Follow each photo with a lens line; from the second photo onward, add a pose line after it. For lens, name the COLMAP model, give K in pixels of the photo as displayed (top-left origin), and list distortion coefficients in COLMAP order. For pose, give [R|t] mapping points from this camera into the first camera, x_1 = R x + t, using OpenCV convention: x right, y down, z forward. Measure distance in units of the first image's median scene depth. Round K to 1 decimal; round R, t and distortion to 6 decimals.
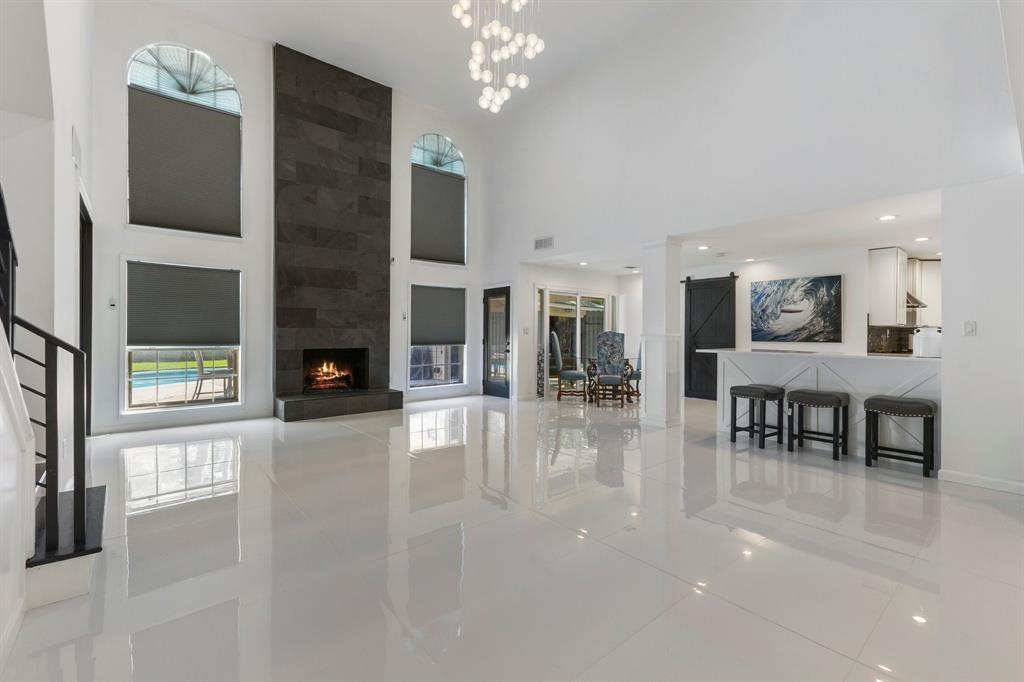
lens RADIAL K [[442.6, 0, 512.8], [0, 442.6, 333.7], [0, 0, 1]] dist [-0.000975, -0.000049]
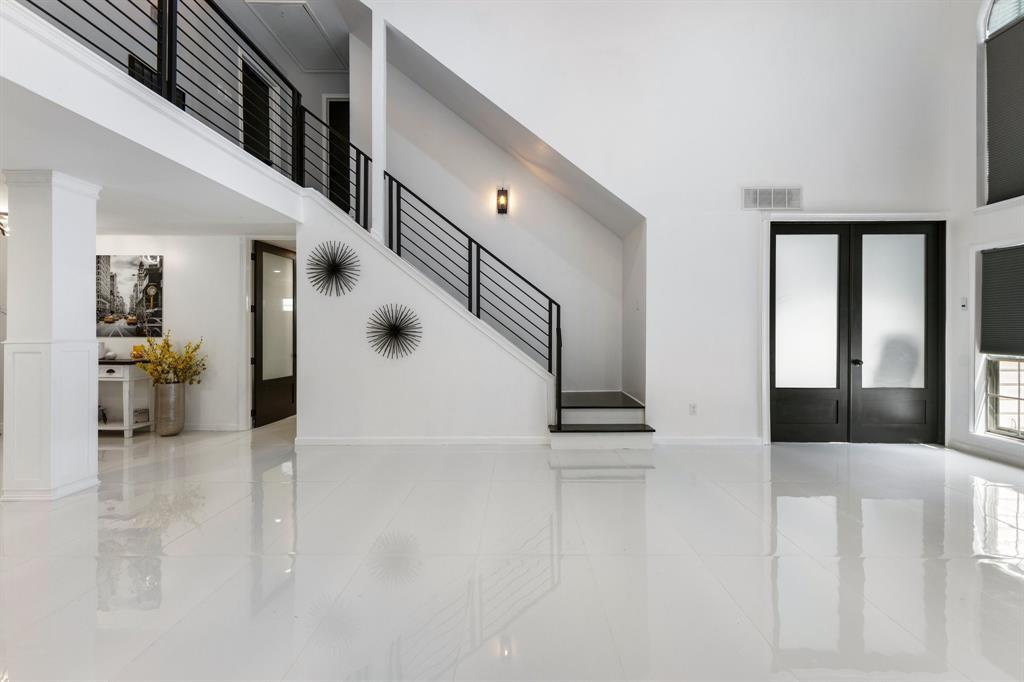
lens RADIAL K [[442.6, 0, 520.8], [0, 442.6, 332.3], [0, 0, 1]] dist [-0.000975, -0.000049]
pose [[-0.647787, -0.008068, -0.761779, 0.265363], [-0.004598, 0.999967, -0.006681, -0.001370], [0.761808, -0.000825, -0.647803, 0.702048]]
